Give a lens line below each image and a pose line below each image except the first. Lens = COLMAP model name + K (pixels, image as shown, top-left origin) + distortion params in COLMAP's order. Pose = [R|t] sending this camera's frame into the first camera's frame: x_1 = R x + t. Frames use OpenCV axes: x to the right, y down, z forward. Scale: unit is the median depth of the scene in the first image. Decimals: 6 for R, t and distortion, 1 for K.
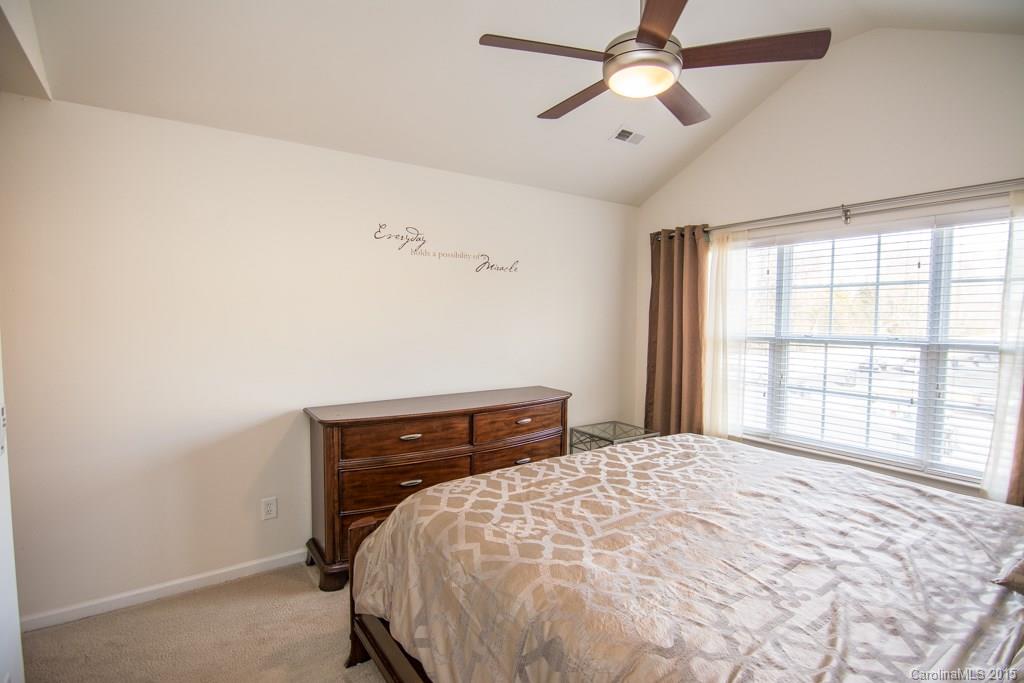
lens RADIAL K [[497.0, 0, 516.7], [0, 497.0, 342.7], [0, 0, 1]] dist [-0.000285, -0.013123]
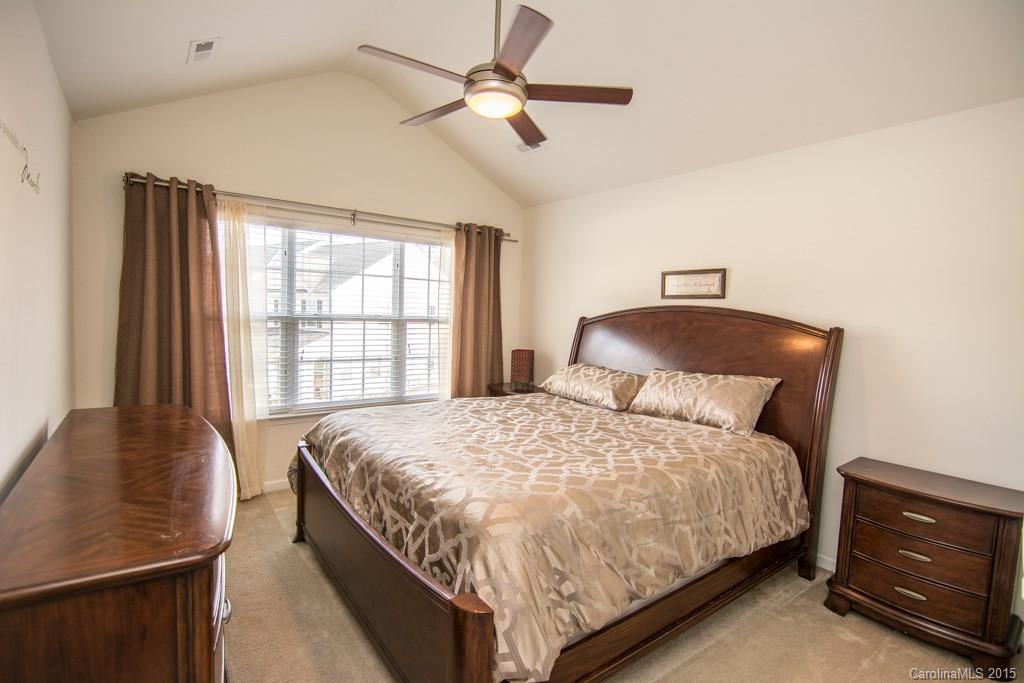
lens RADIAL K [[497.0, 0, 516.7], [0, 497.0, 342.7], [0, 0, 1]] dist [-0.000285, -0.013123]
pose [[-0.035932, -0.068829, 0.996981, -0.690896], [0.021713, 0.997336, 0.069636, -0.022071], [-0.999118, 0.024150, -0.034342, 0.693921]]
